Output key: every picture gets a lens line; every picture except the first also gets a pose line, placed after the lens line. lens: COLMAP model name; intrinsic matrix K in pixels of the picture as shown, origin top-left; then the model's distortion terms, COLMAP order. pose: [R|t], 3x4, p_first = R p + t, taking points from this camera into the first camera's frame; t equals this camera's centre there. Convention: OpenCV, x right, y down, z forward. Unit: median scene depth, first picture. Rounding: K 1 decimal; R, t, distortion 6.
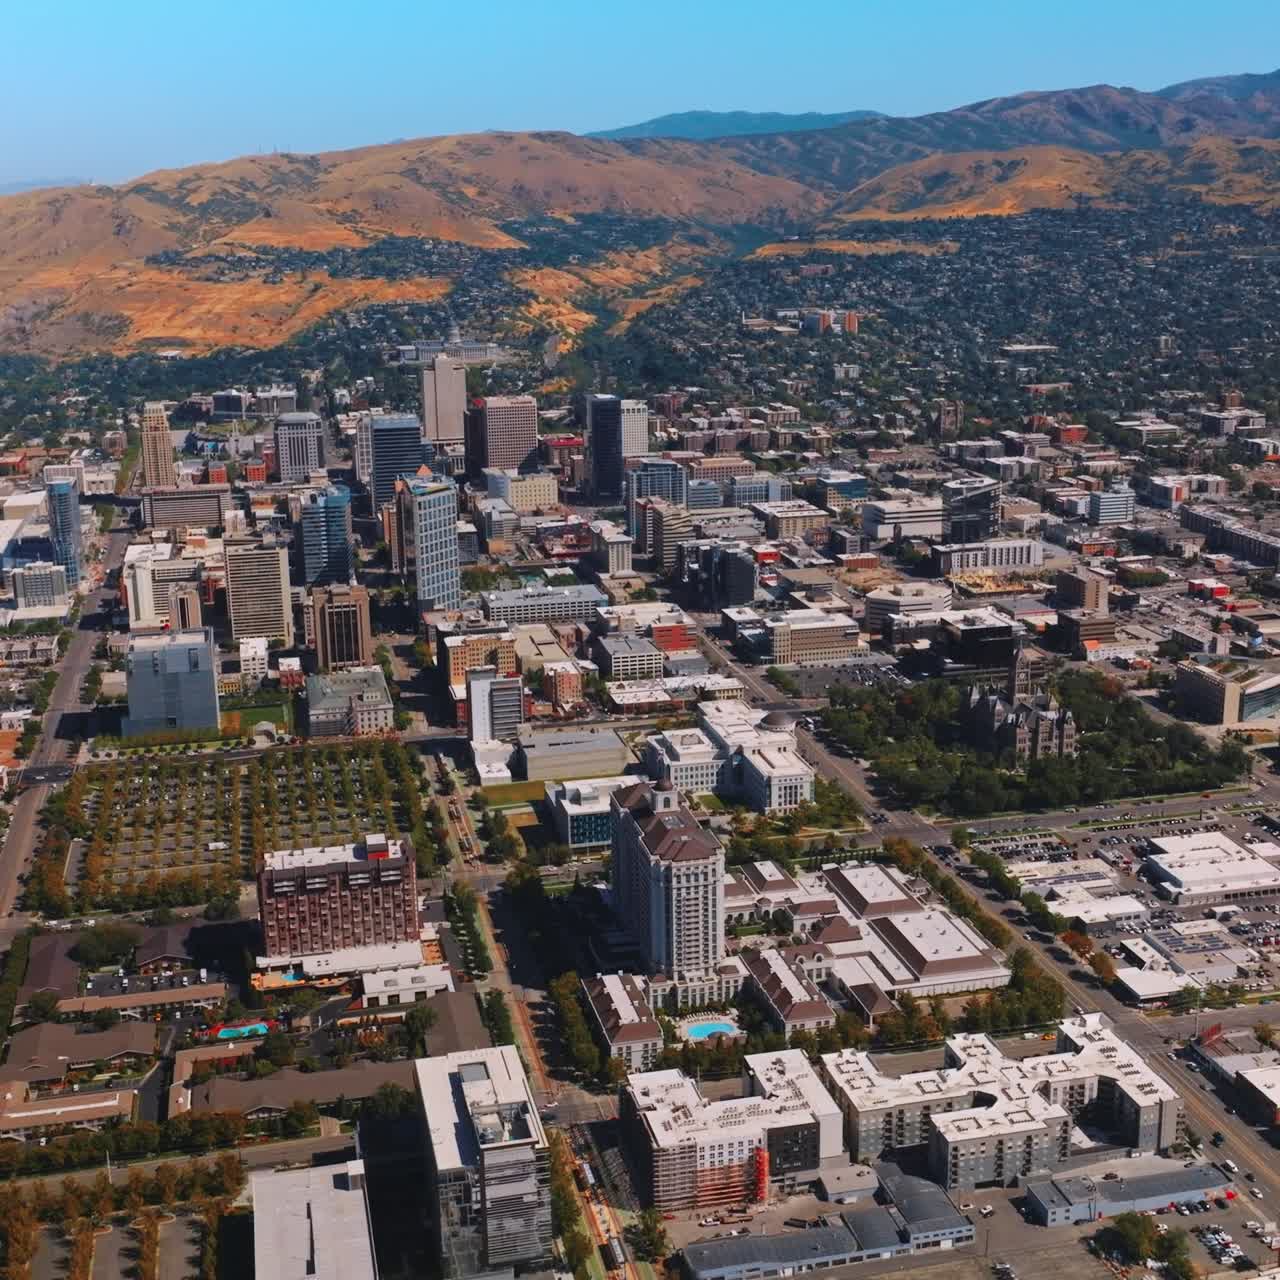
lens RADIAL K [[1717.5, 0, 640.0], [0, 1717.5, 640.0], [0, 0, 1]] dist [0.020166, -0.035979]
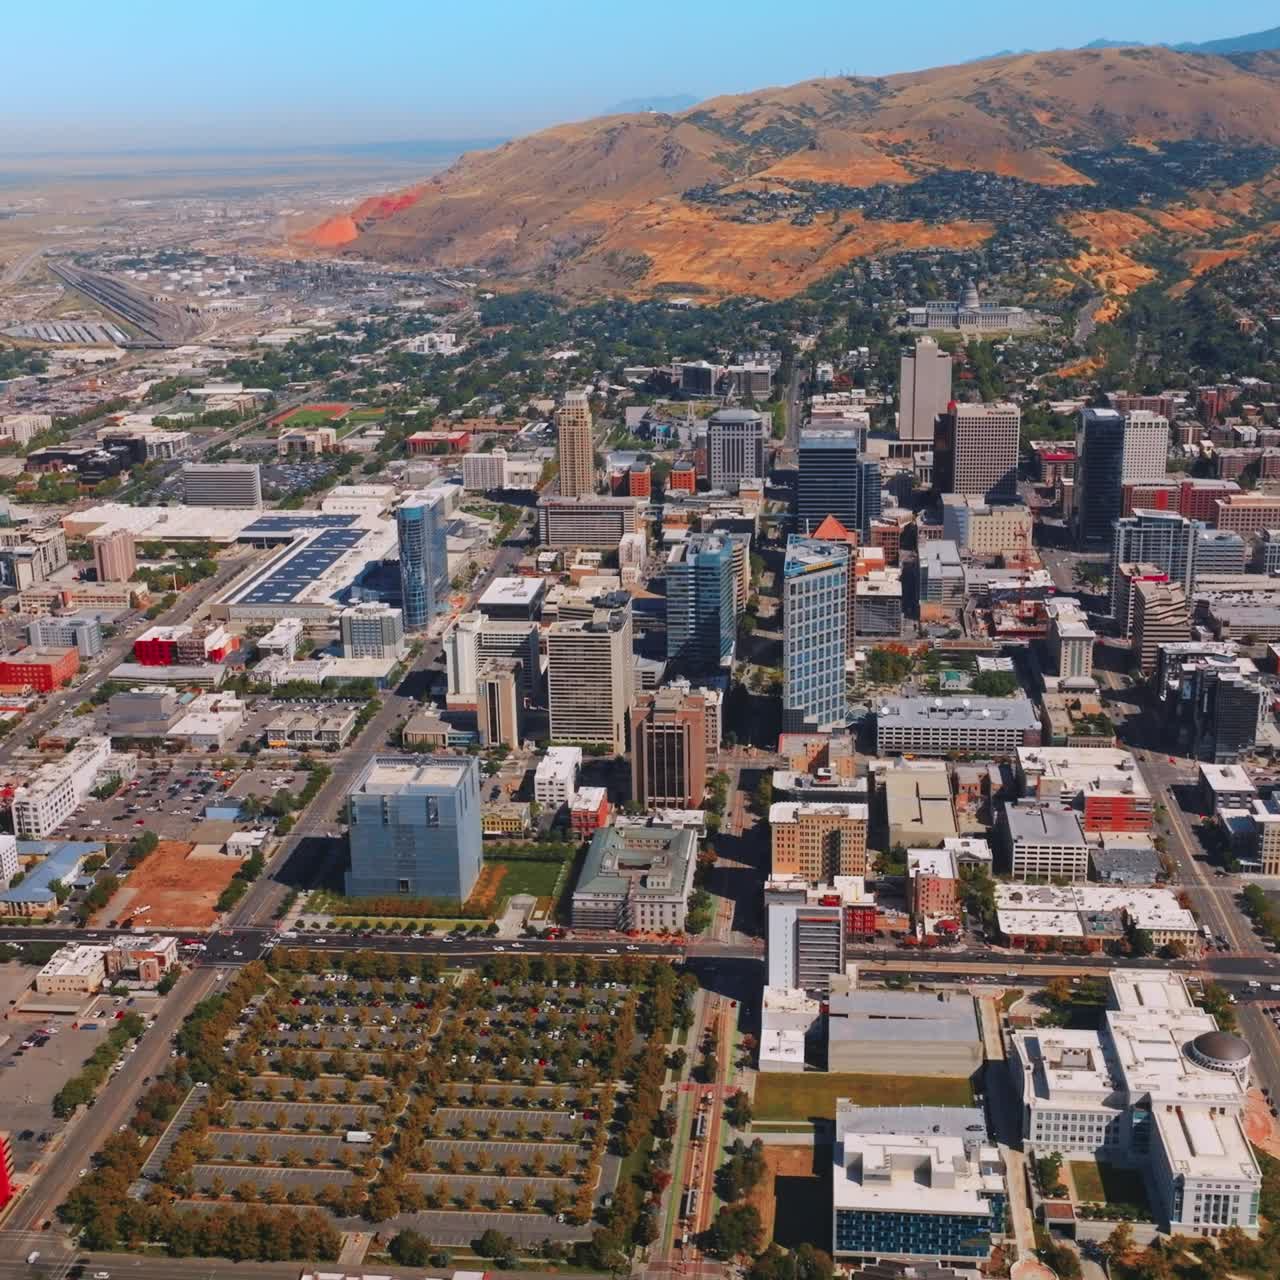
lens RADIAL K [[1717.5, 0, 640.0], [0, 1717.5, 640.0], [0, 0, 1]] dist [0.020166, -0.035979]
pose [[0.944814, 0.091623, -0.314533, 0.039005], [-0.076982, 0.995304, 0.058685, -0.075831], [0.318433, -0.031233, 0.947431, 0.205012]]
